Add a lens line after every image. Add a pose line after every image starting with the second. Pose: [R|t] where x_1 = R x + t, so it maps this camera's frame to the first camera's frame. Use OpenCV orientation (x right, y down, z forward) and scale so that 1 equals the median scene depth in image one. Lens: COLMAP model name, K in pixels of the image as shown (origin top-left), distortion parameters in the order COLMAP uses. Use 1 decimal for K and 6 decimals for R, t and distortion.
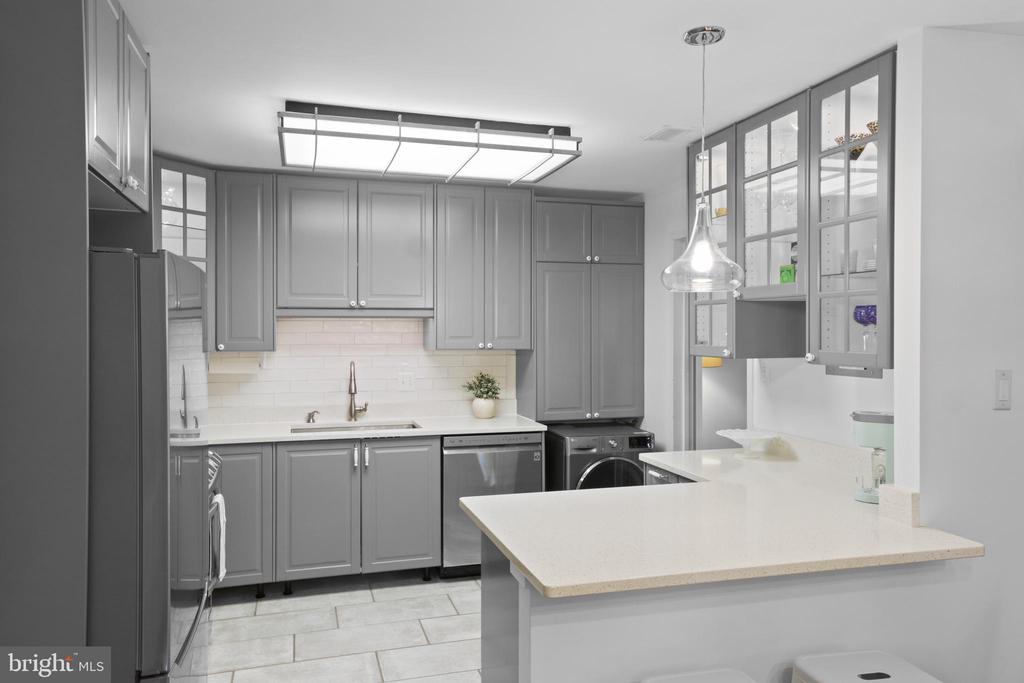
lens RADIAL K [[731.0, 0, 510.9], [0, 731.0, 342.3], [0, 0, 1]] dist [0.013741, 0.003485]
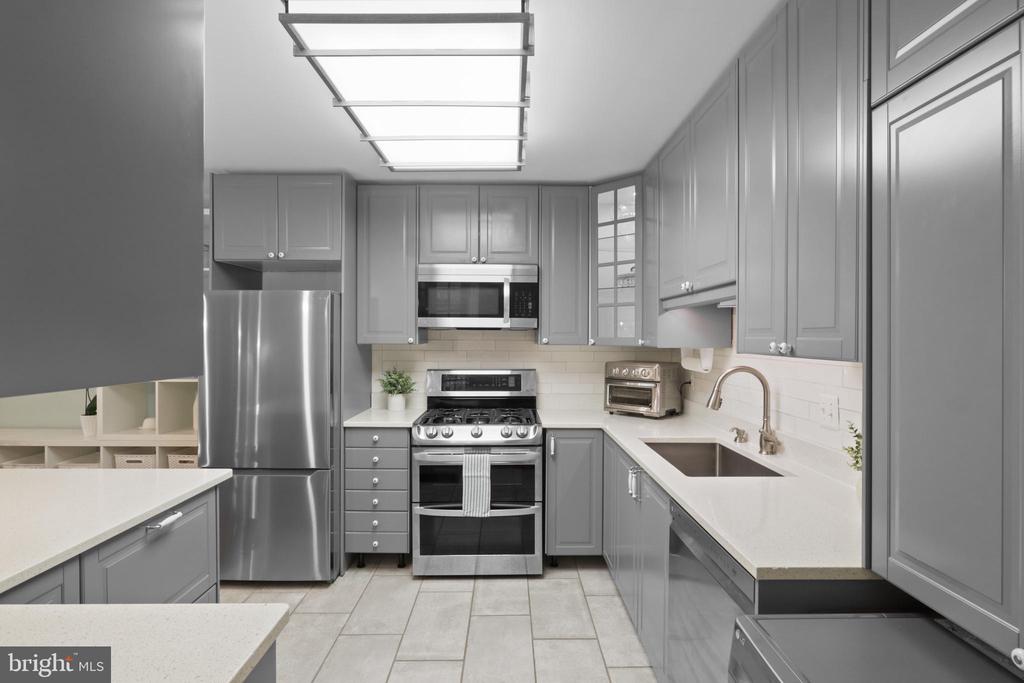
lens RADIAL K [[512.9, 0, 509.9], [0, 512.9, 338.3], [0, 0, 1]] dist [-0.020754, 0.006905]
pose [[-0.275074, 0.004067, -0.961415, 0.395177], [-0.015845, 0.999836, 0.008763, -0.001760], [0.961293, 0.017644, -0.274964, 1.125378]]
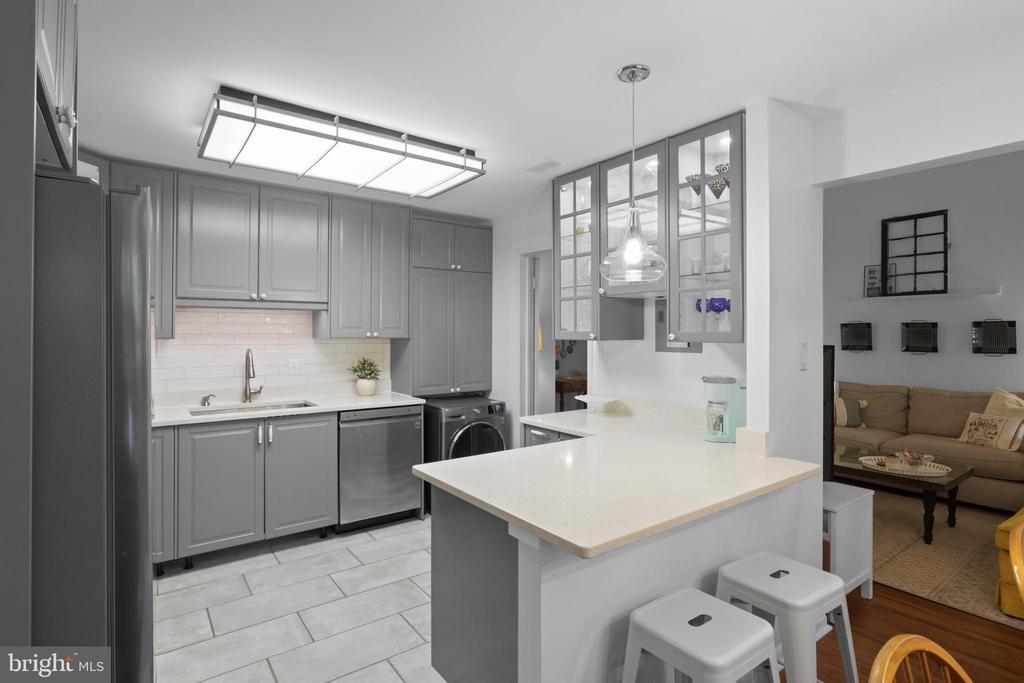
lens RADIAL K [[512.9, 0, 514.0], [0, 512.9, 334.8], [0, 0, 1]] dist [-0.020754, 0.006905]
pose [[0.937086, 0.000360, 0.349098, -0.133349], [0.004057, 0.999921, -0.011919, 0.018910], [-0.349074, 0.012585, 0.937011, 0.160214]]
